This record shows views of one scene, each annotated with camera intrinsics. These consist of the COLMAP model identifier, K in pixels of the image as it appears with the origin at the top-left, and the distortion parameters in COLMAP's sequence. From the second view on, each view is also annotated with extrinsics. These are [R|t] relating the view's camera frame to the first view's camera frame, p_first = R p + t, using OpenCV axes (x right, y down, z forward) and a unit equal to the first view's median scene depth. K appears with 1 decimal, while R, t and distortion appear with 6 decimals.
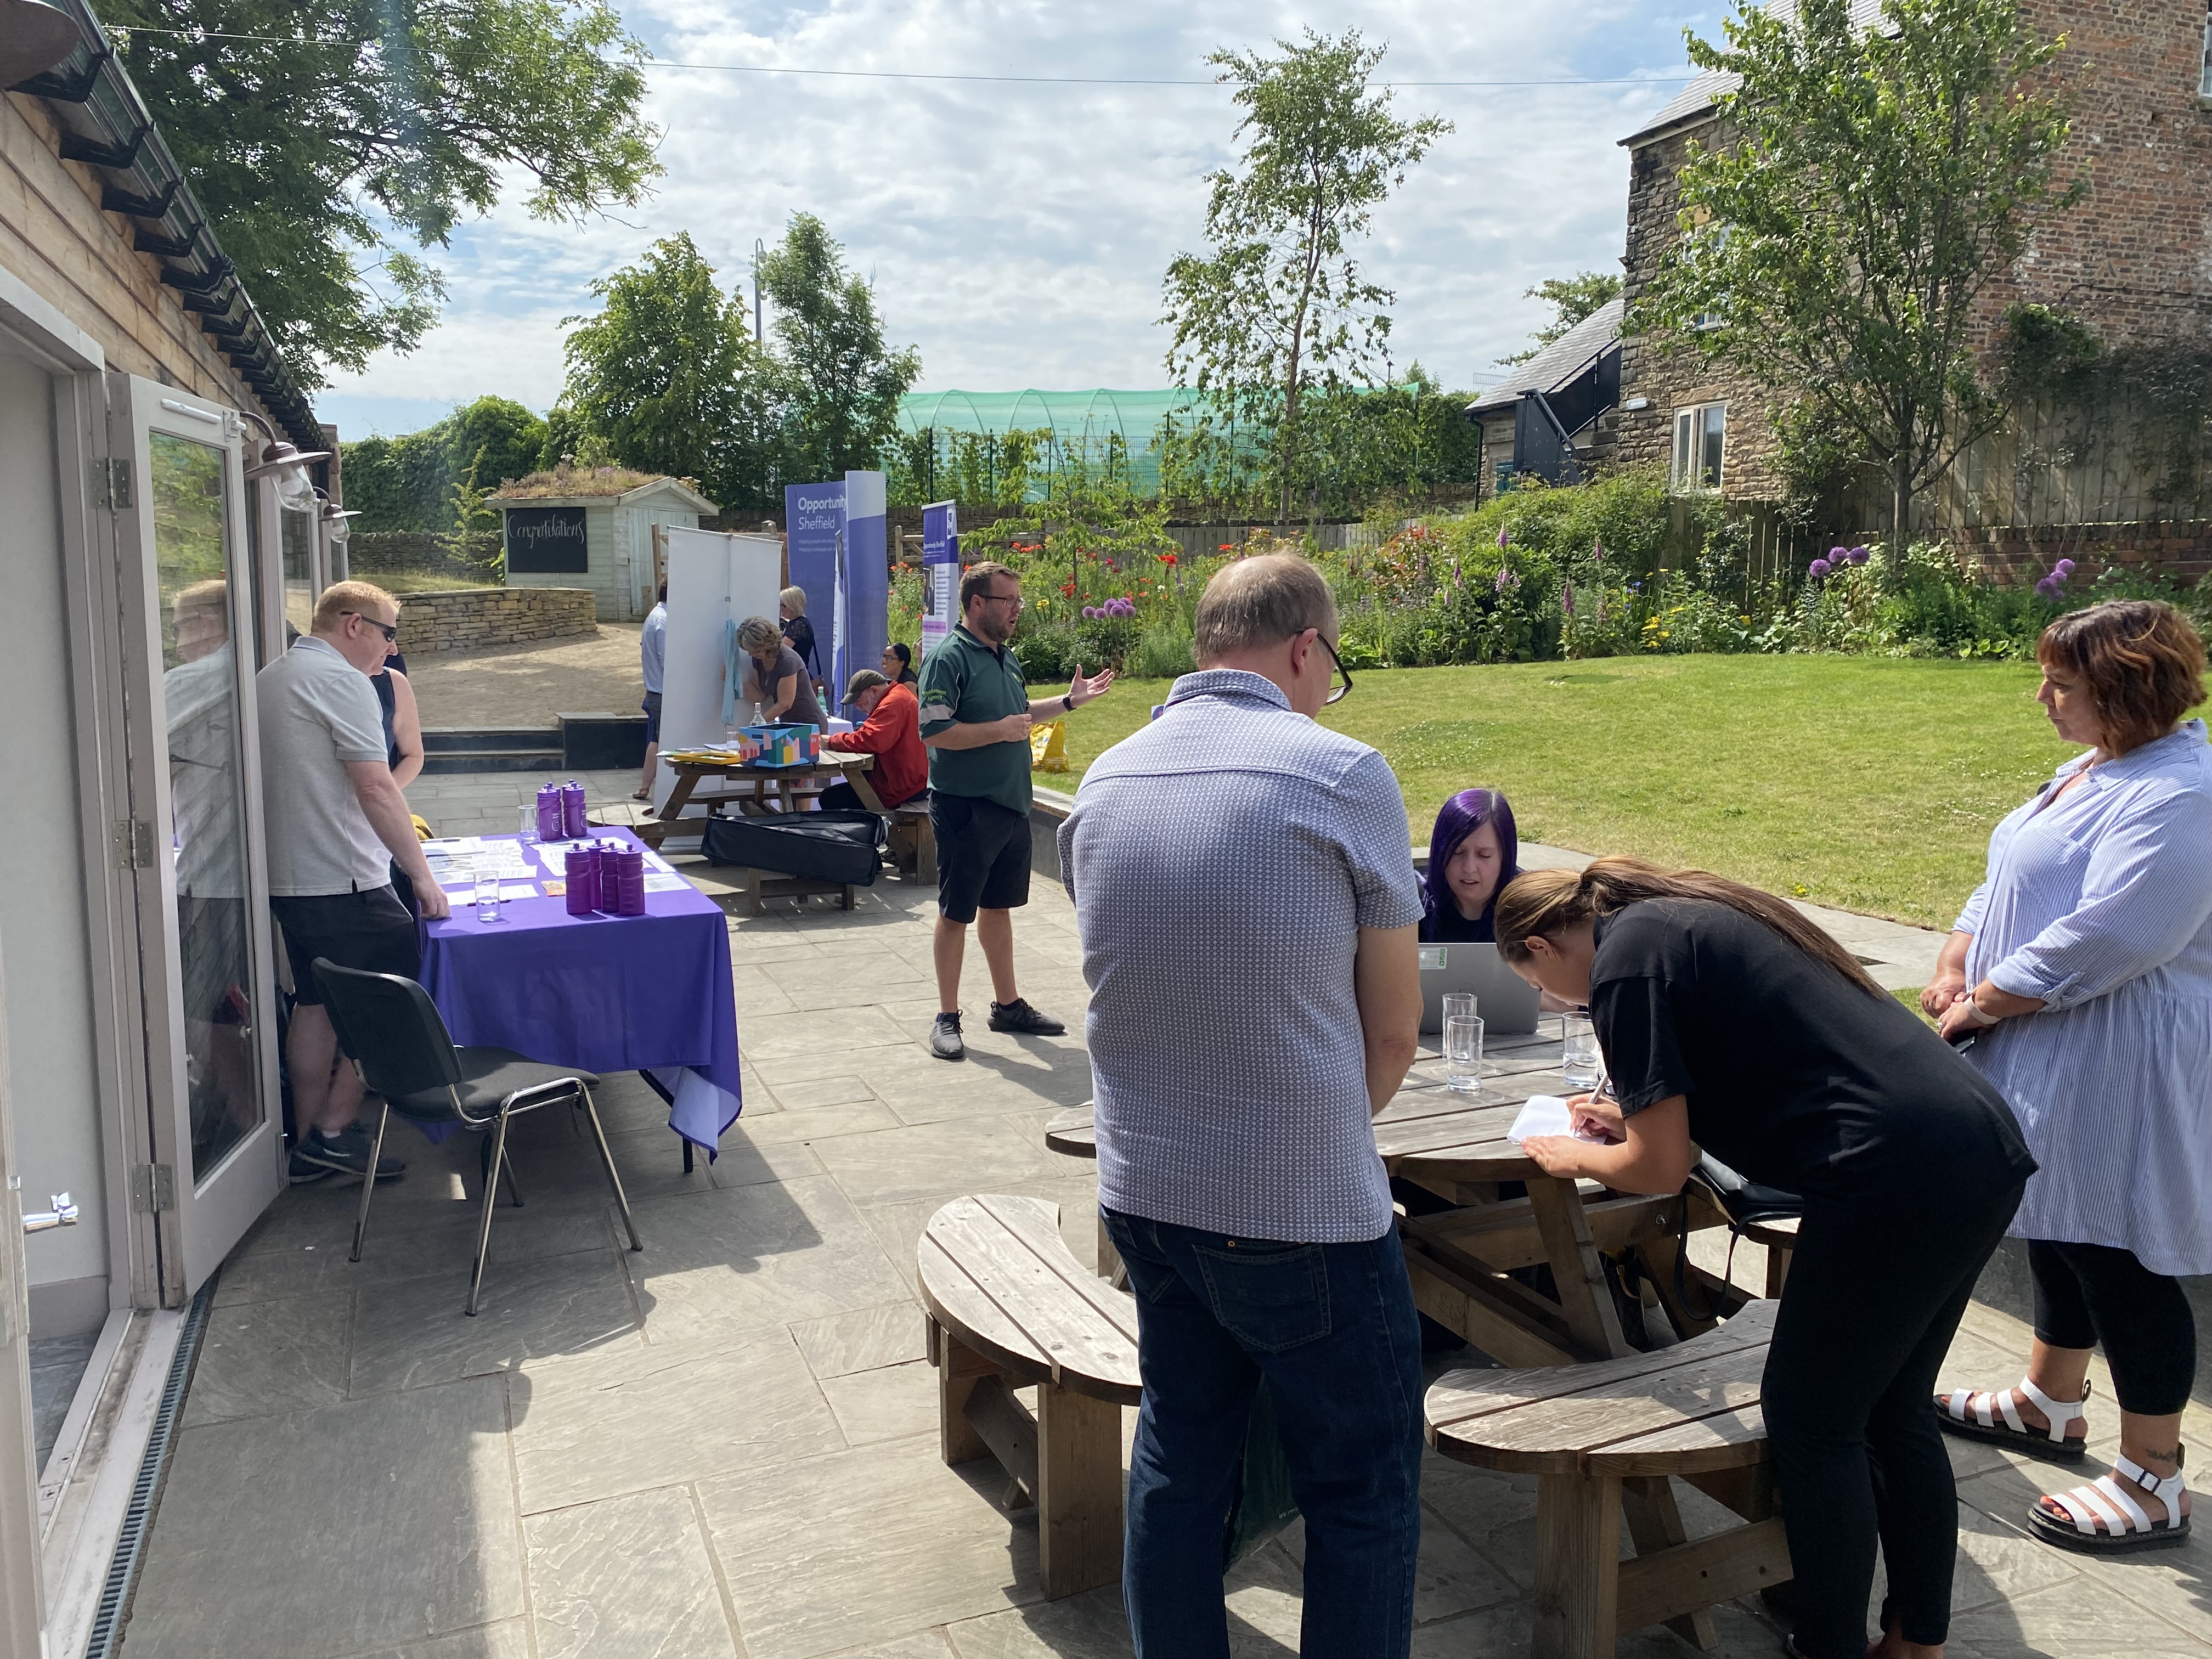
lens RADIAL K [[1684.8, 0, 1096.3], [0, 1684.8, 803.1], [0, 0, 1]] dist [-0.001489, 0.001034]
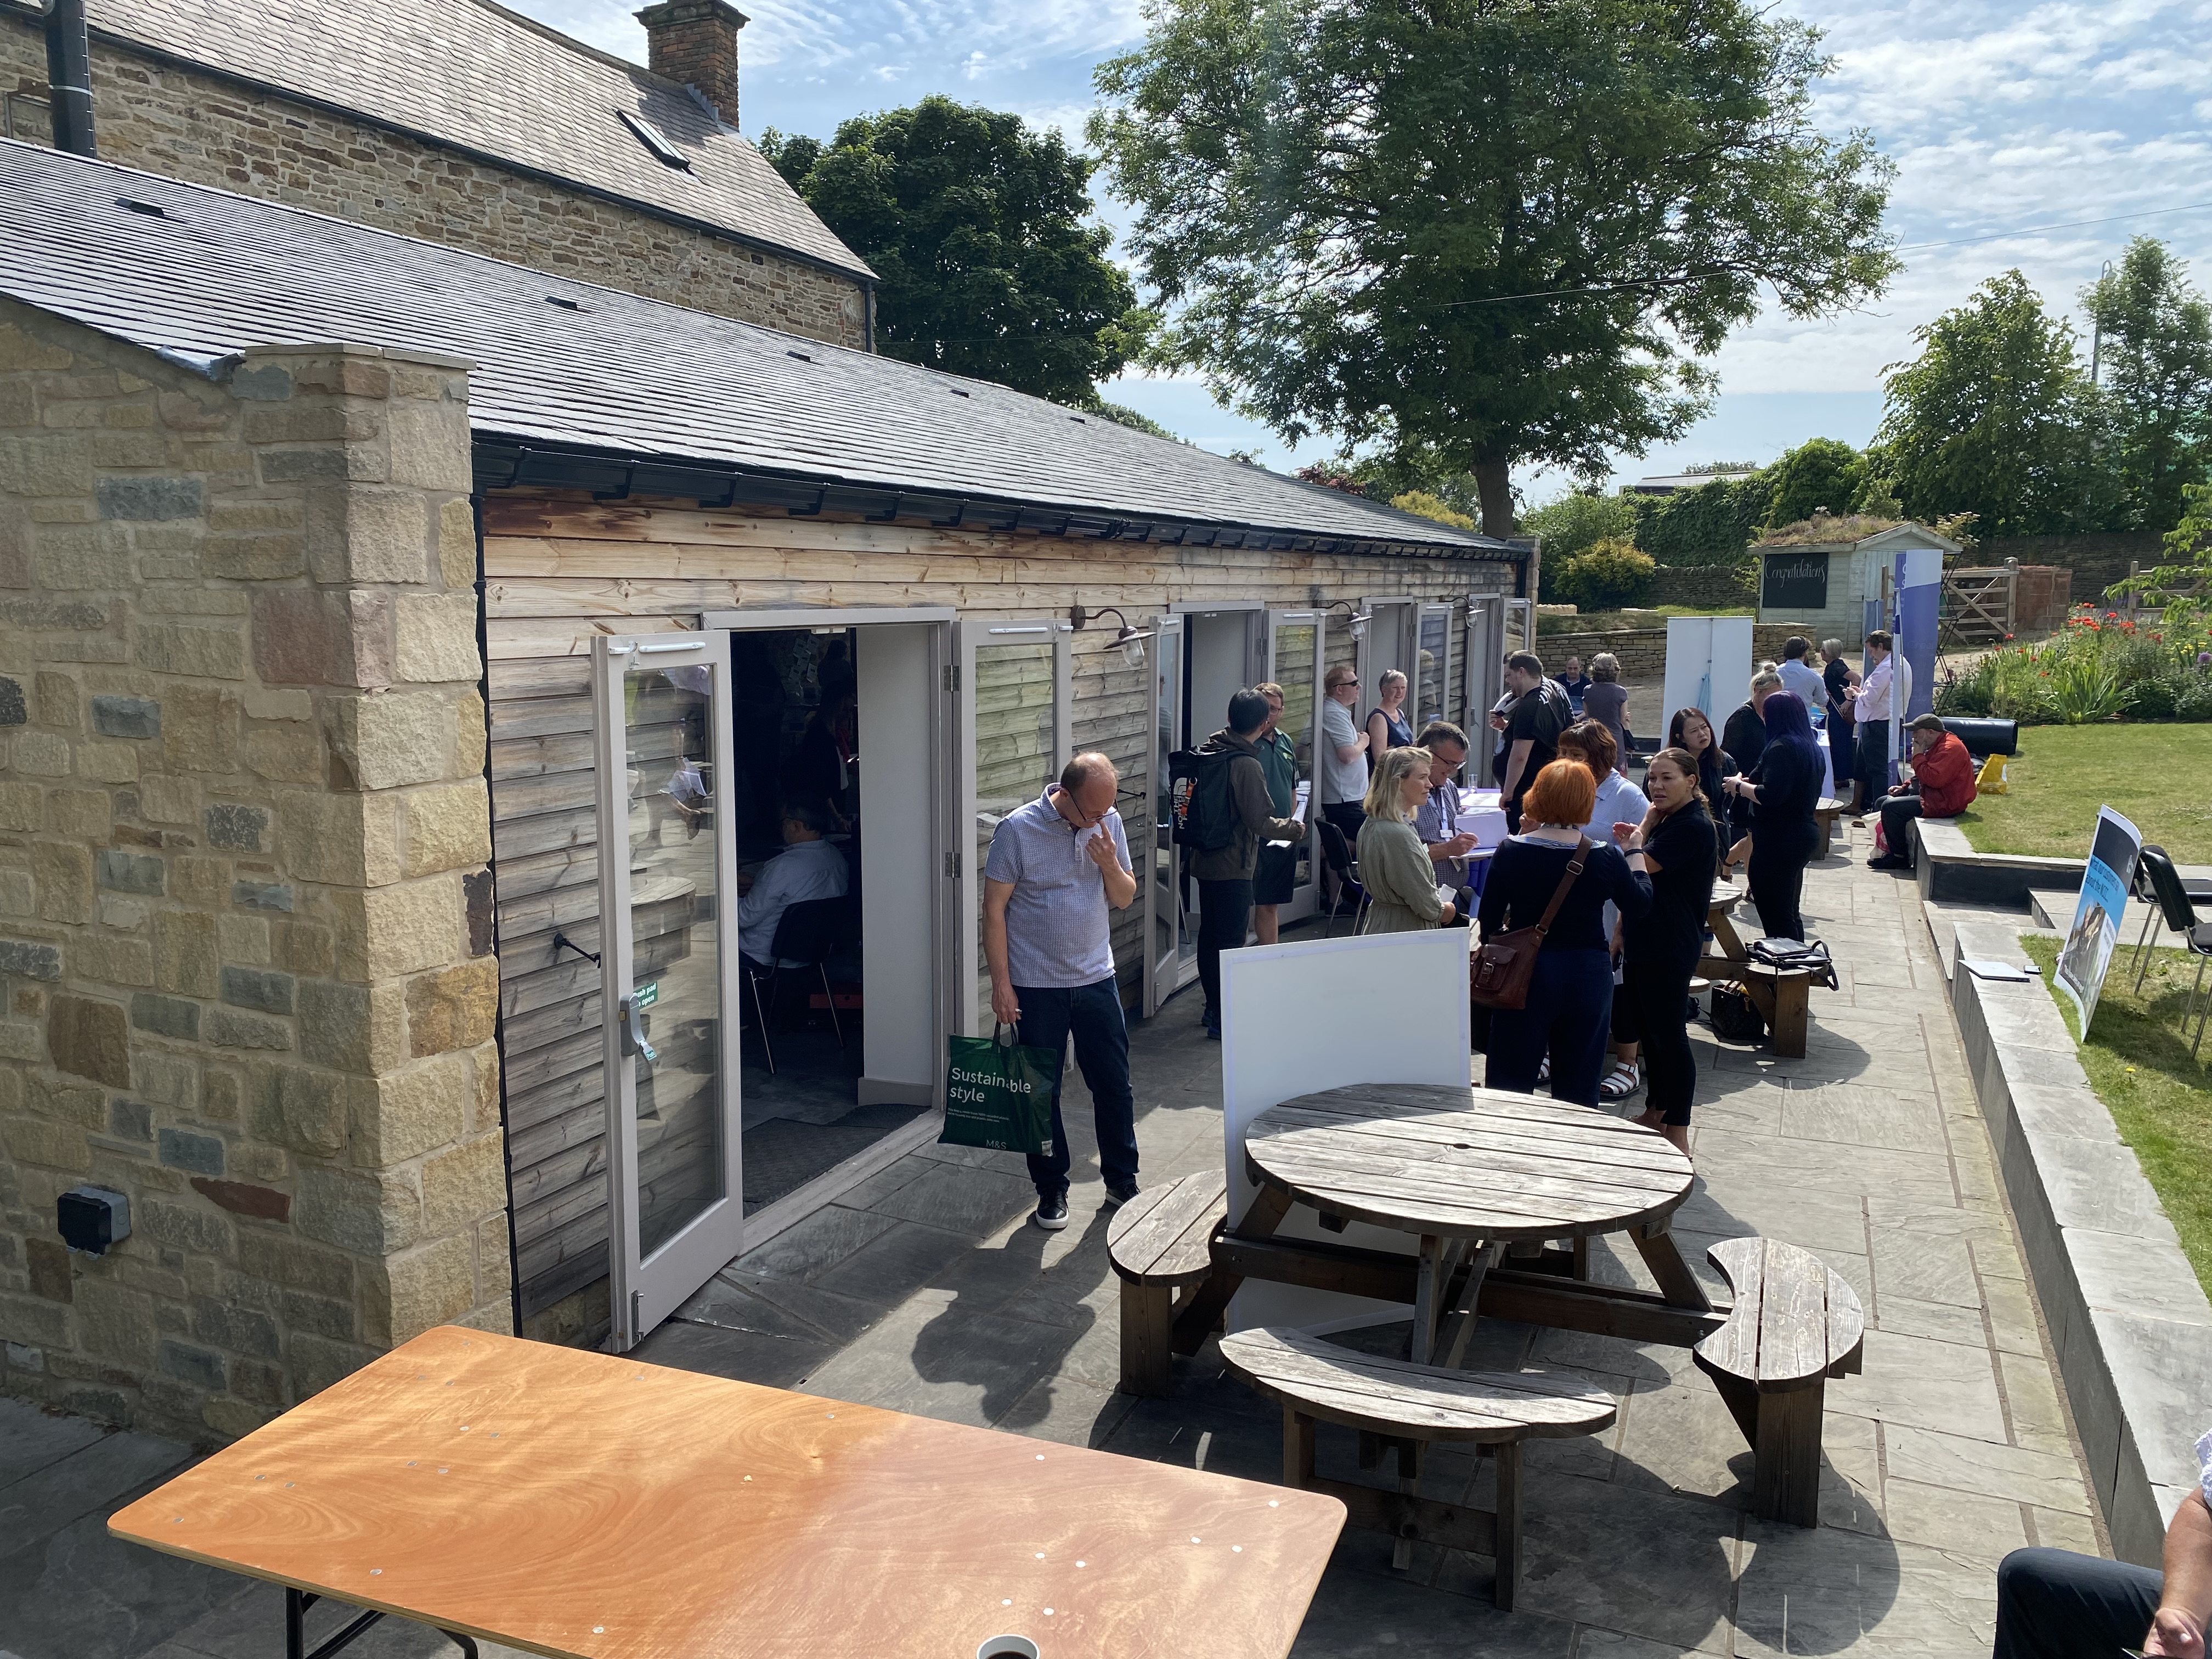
lens RADIAL K [[1678.5, 0, 1084.1], [0, 1678.5, 839.5], [0, 0, 1]] dist [0.001776, 0.008704]
pose [[0.693878, 0.100319, -0.713070, 0.135682], [-0.085835, 0.994711, 0.056417, 0.001501], [0.714959, 0.022060, 0.698819, -0.131096]]
